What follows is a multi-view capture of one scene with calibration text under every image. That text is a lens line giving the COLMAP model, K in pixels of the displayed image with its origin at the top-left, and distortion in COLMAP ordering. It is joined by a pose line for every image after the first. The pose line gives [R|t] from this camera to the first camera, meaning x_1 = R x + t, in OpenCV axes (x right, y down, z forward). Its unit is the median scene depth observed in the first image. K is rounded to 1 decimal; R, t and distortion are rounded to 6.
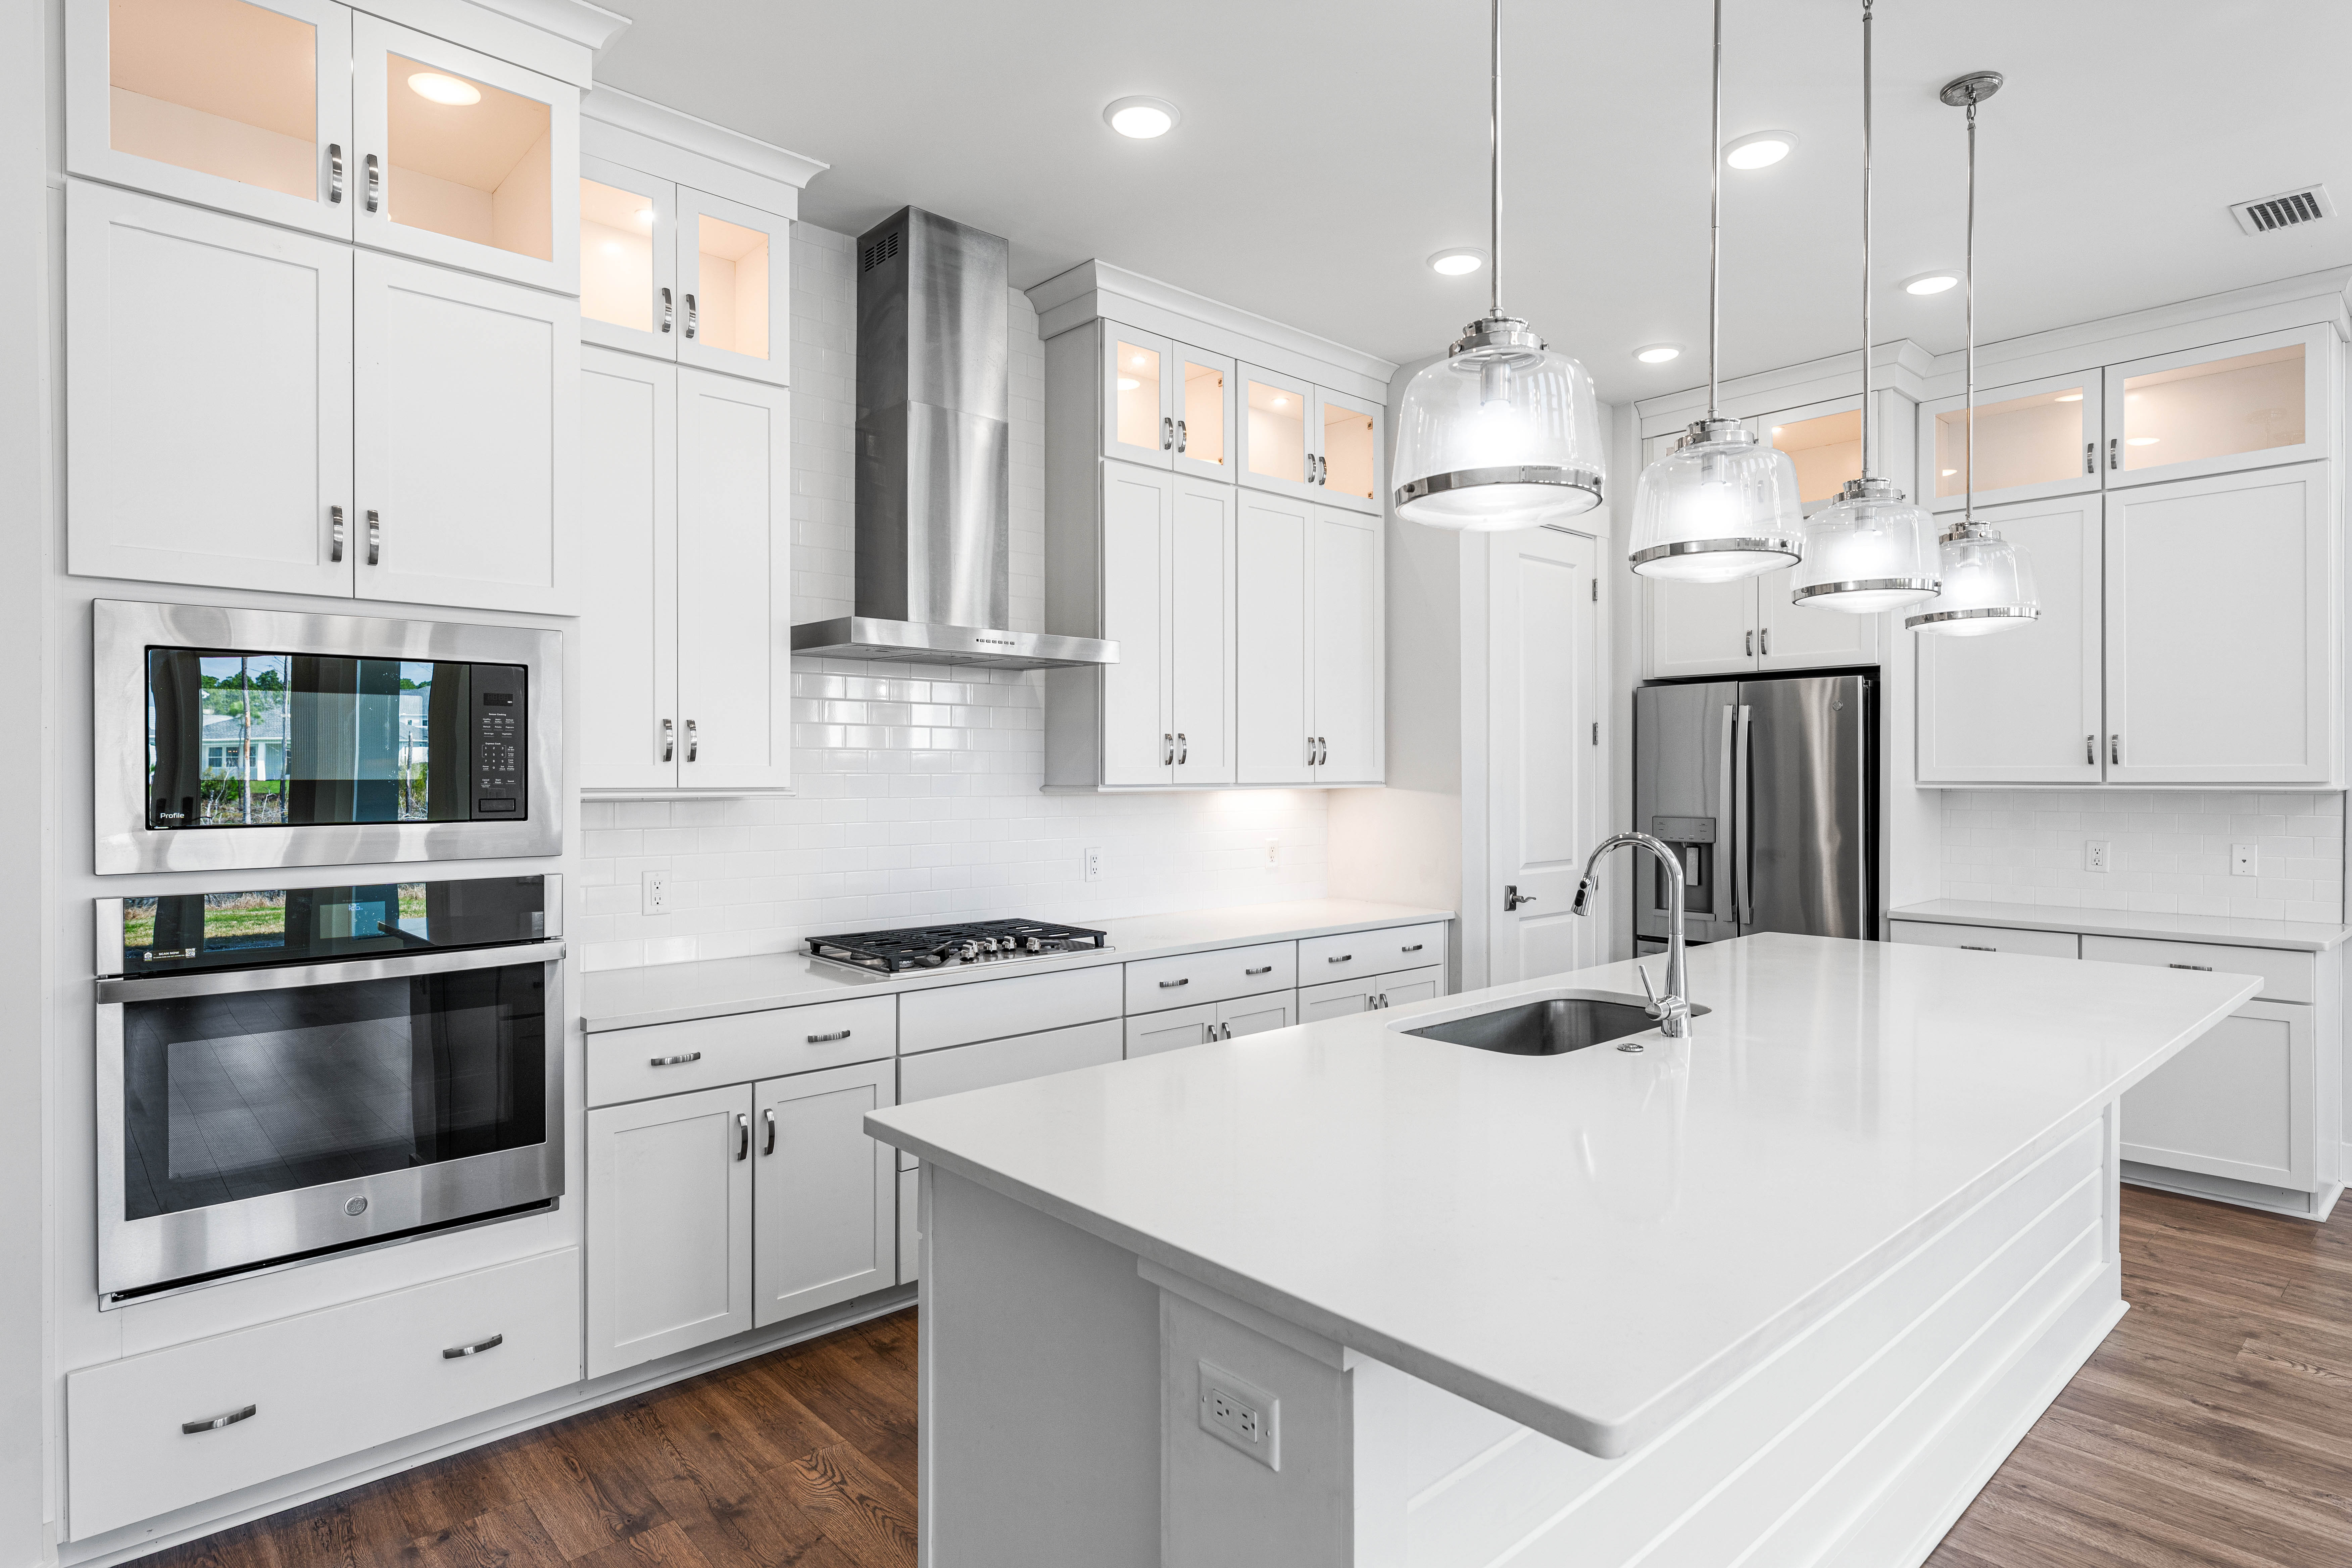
lens RADIAL K [[1250.7, 0, 1179.2], [0, 1250.7, 776.5], [0, 0, 1]] dist [-0.003858, -0.001268]
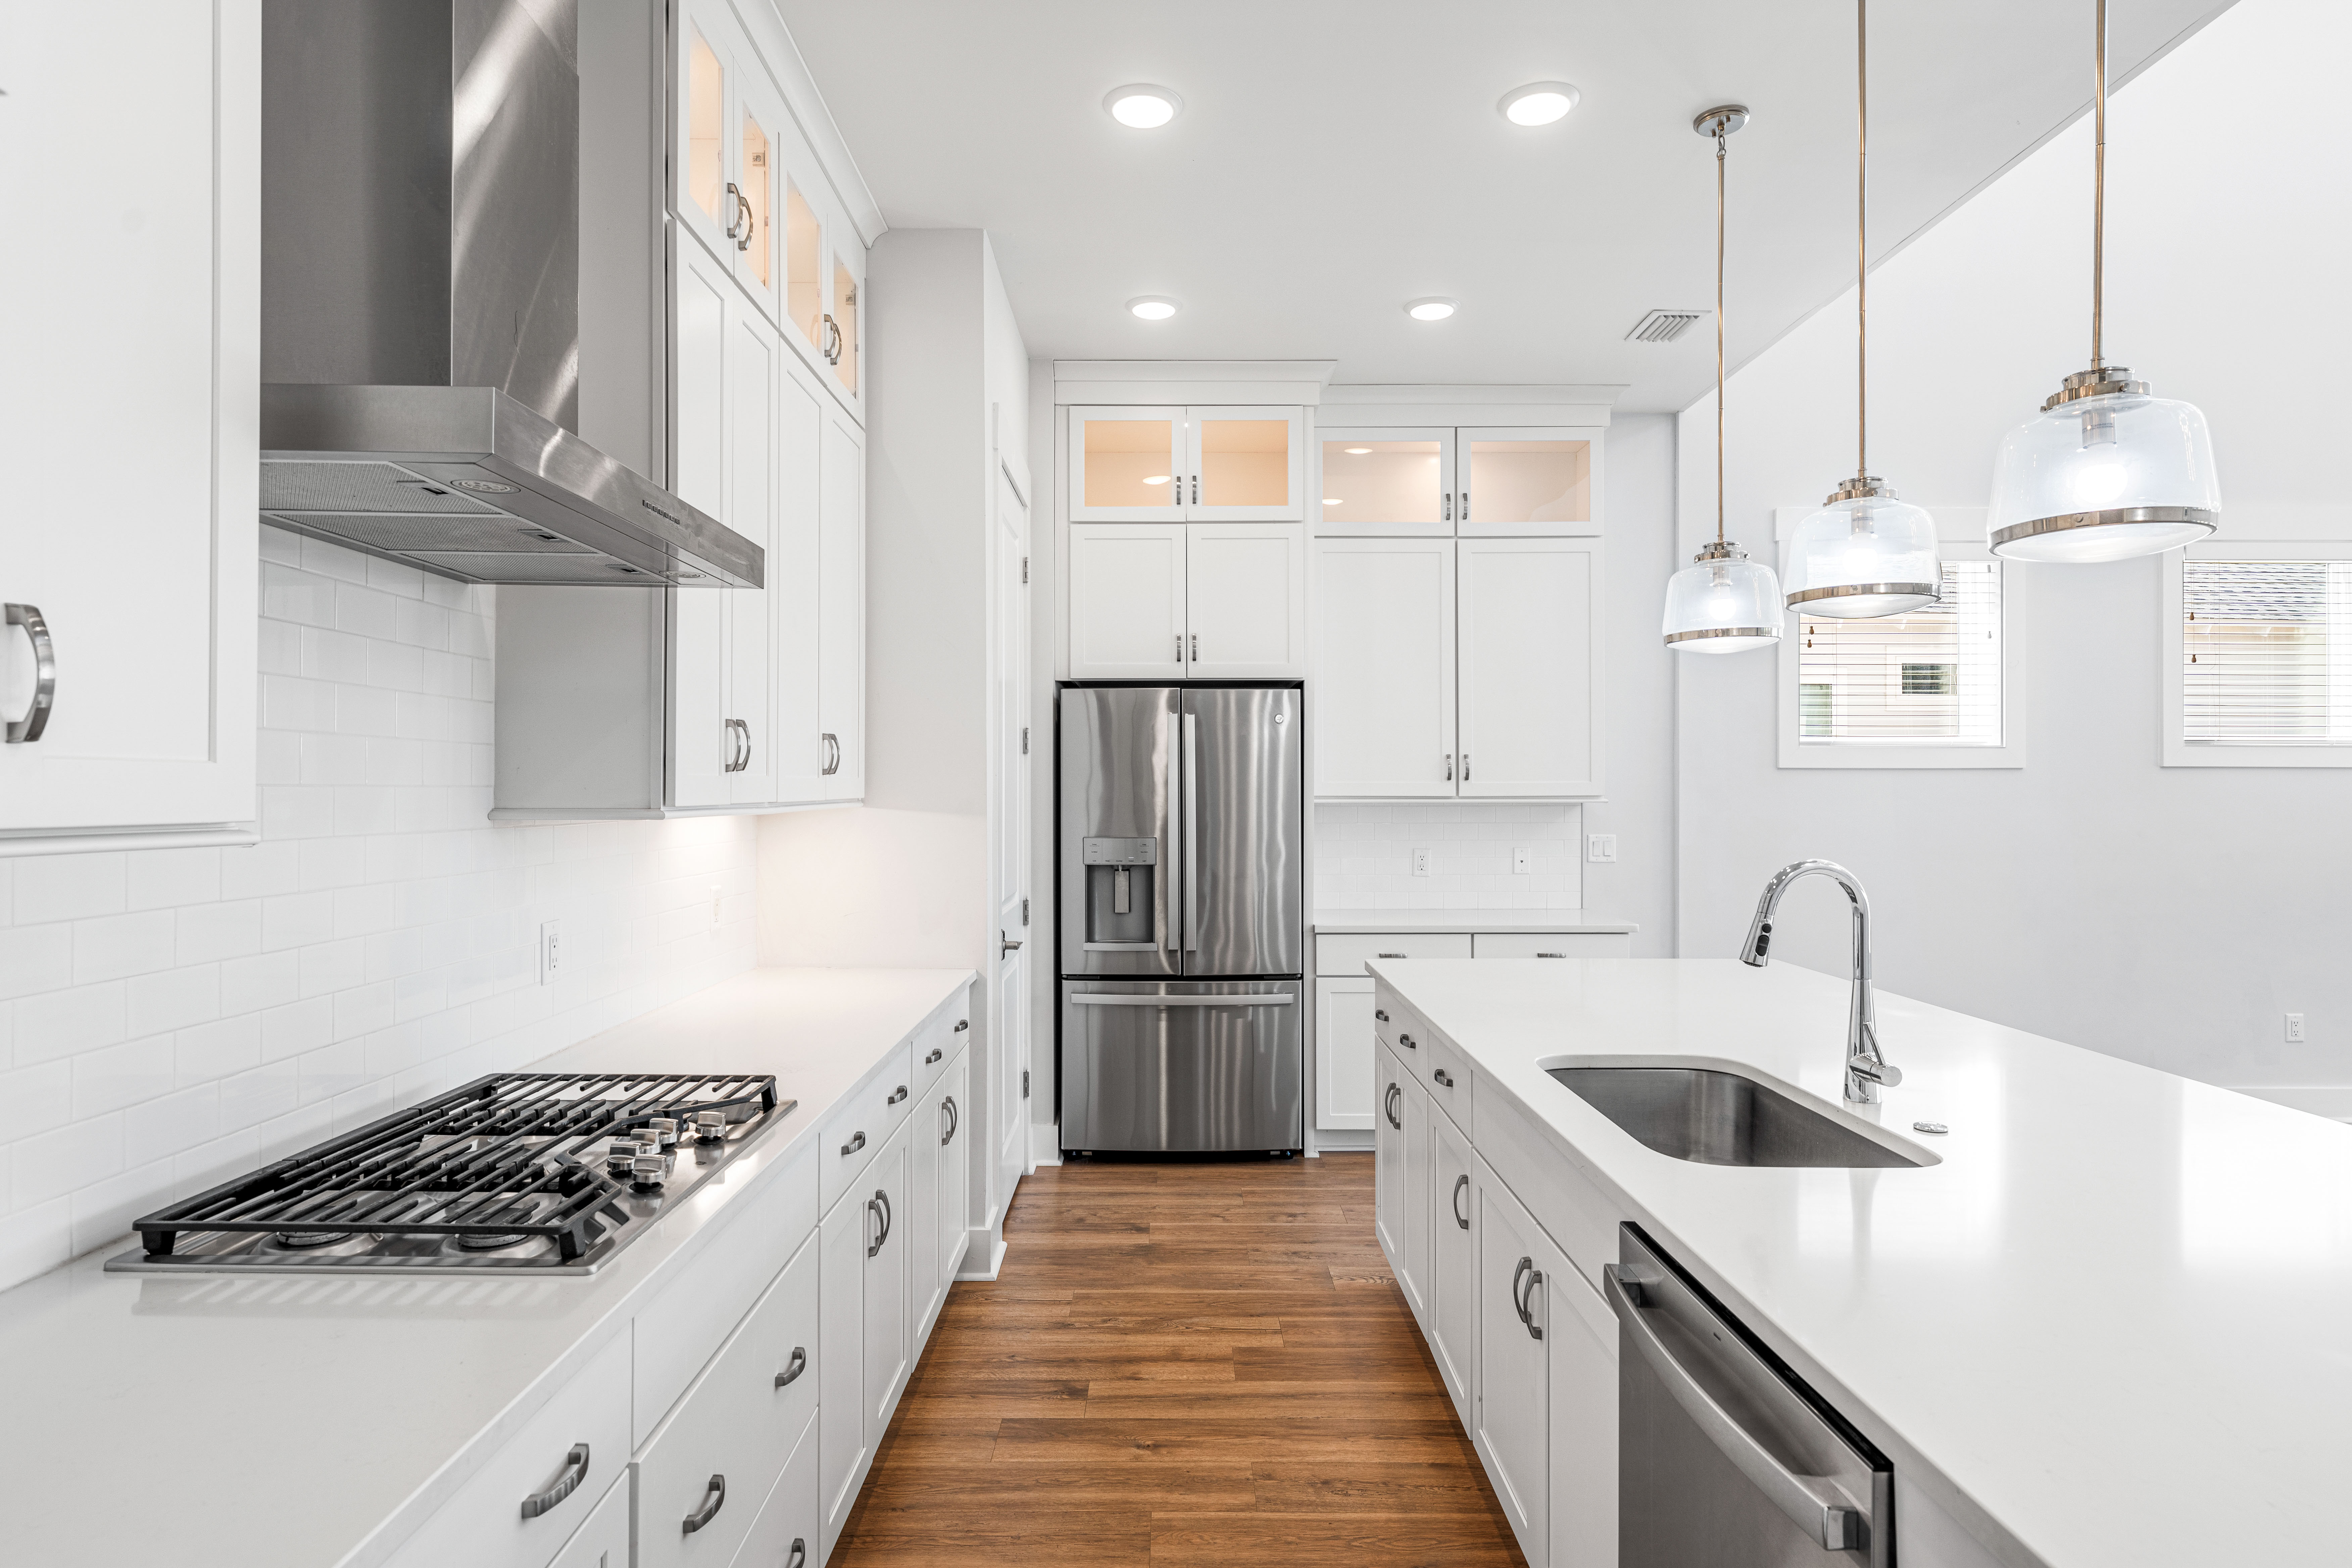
lens RADIAL K [[1297.8, 0, 1174.9], [0, 1297.8, 779.5], [0, 0, 1]] dist [0.003563, -0.000524]
pose [[0.675963, 0.006622, 0.736906, -0.297089], [0.000937, 0.999951, -0.009846, 0.000617], [-0.736935, 0.007346, 0.675923, 0.401040]]
